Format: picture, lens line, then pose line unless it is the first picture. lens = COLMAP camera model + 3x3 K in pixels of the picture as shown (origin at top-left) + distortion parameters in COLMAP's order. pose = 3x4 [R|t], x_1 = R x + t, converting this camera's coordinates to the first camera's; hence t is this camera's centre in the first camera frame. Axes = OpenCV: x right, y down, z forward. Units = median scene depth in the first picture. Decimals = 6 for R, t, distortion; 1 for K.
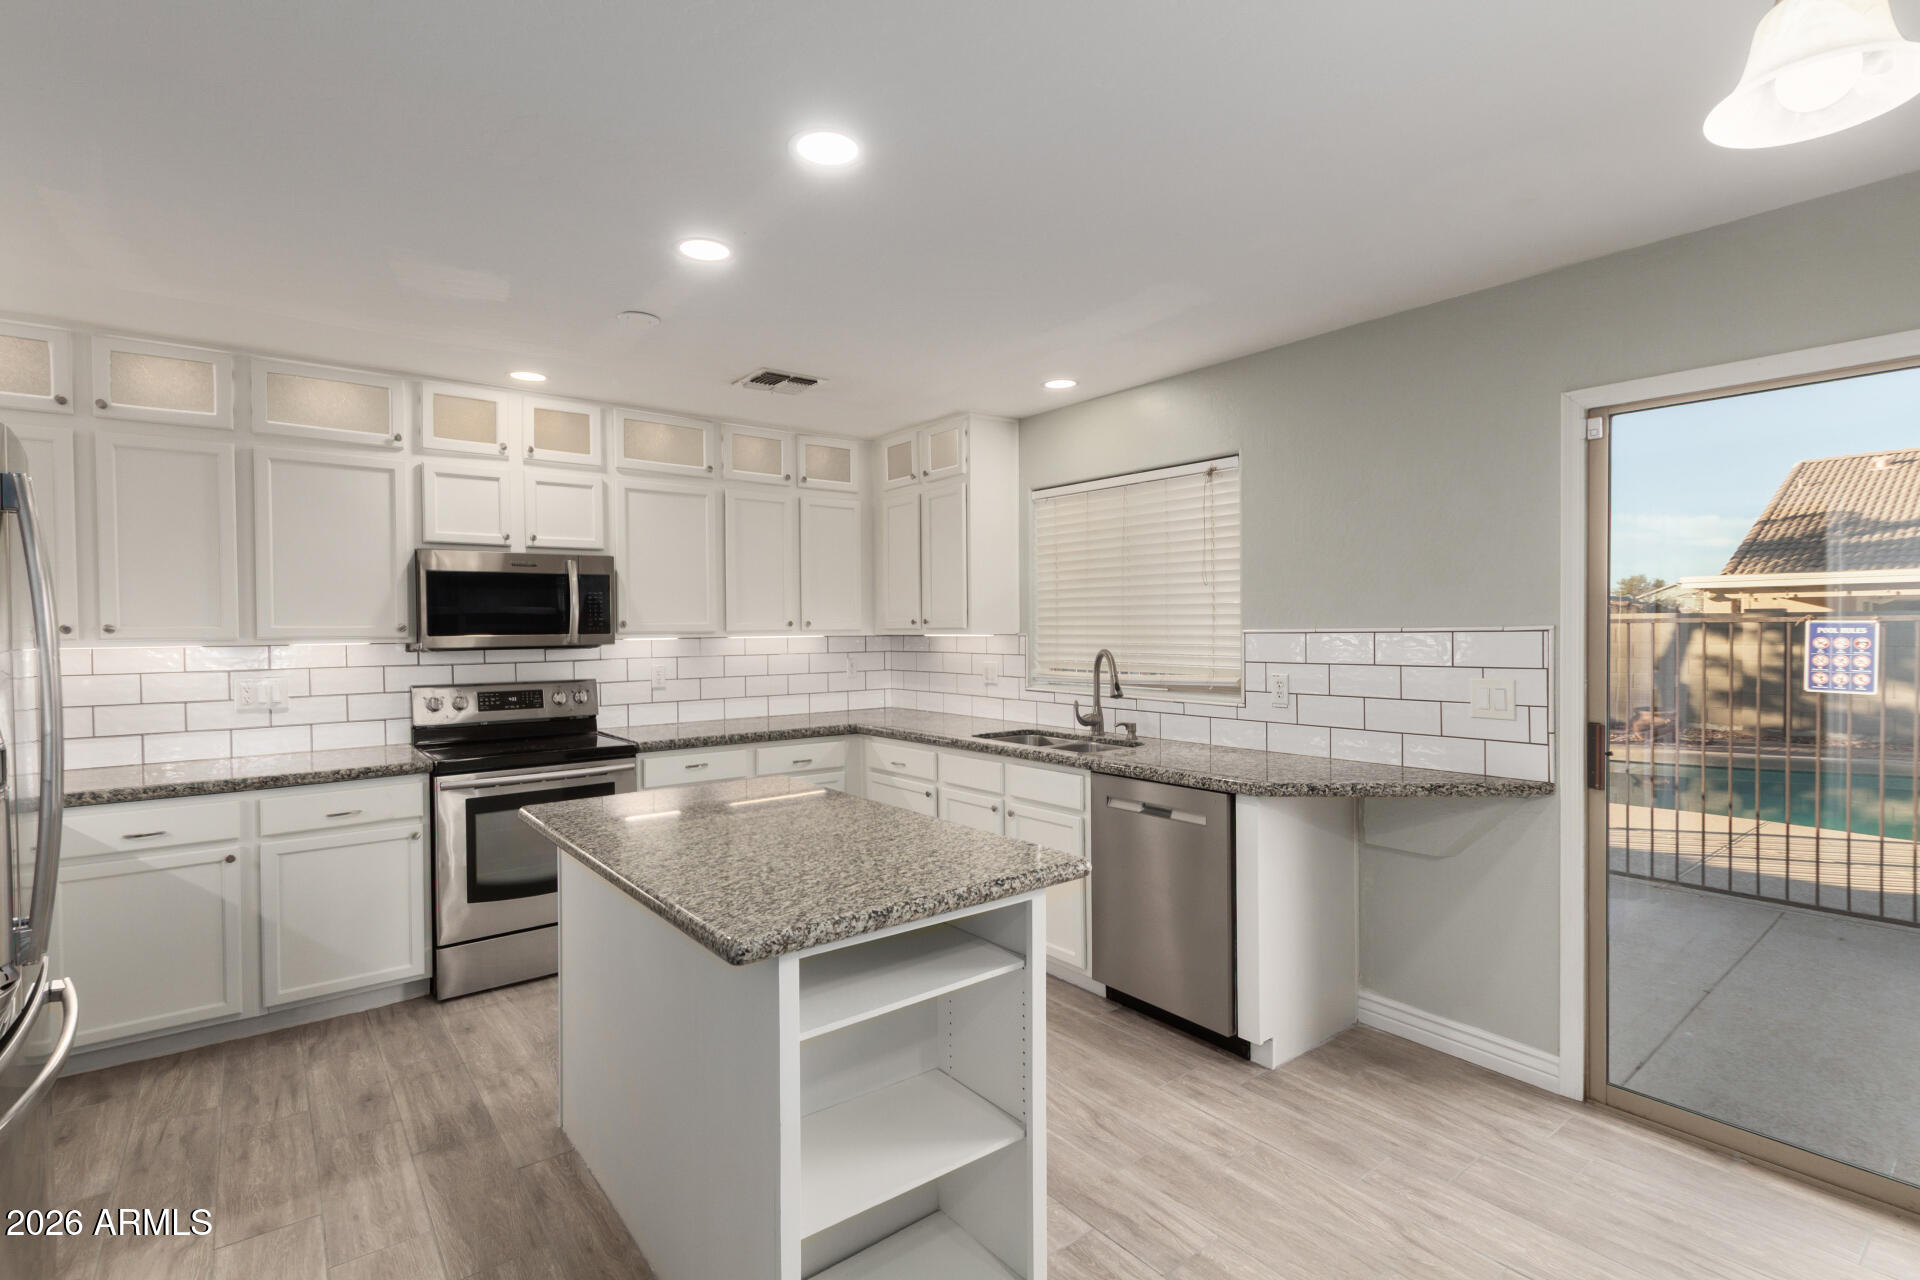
lens RADIAL K [[898.7, 0, 939.1], [0, 898.7, 638.4], [0, 0, 1]] dist [0.007999, -0.001055]
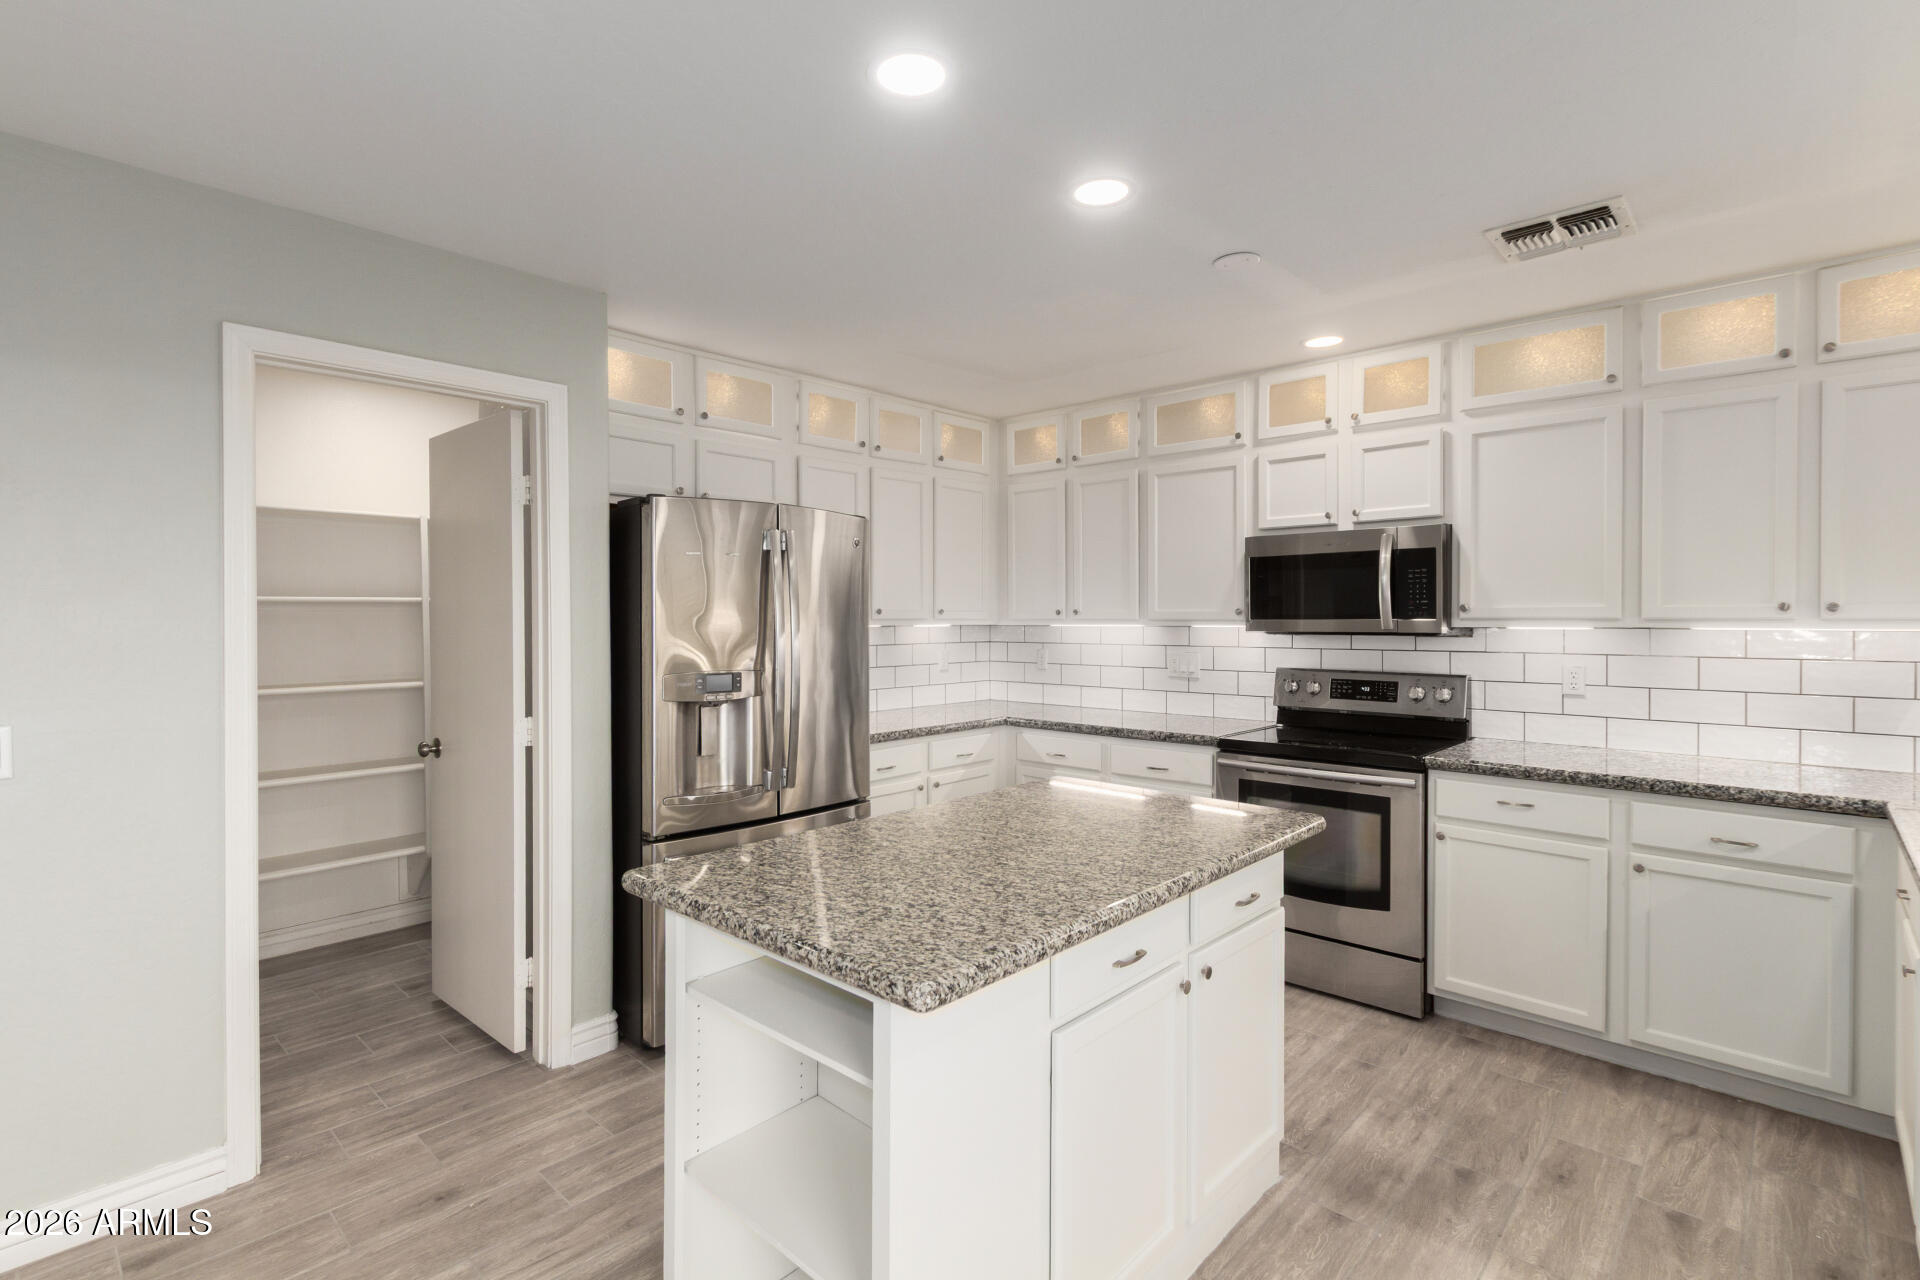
lens RADIAL K [[910.2, 0, 967.0], [0, 910.2, 632.9], [0, 0, 1]] dist [0.009472, -0.002080]
pose [[0.158964, 0.027261, -0.986908, 0.396624], [-0.011306, 0.999603, 0.025790, -0.009996], [0.987220, 0.007059, 0.159210, 0.464161]]
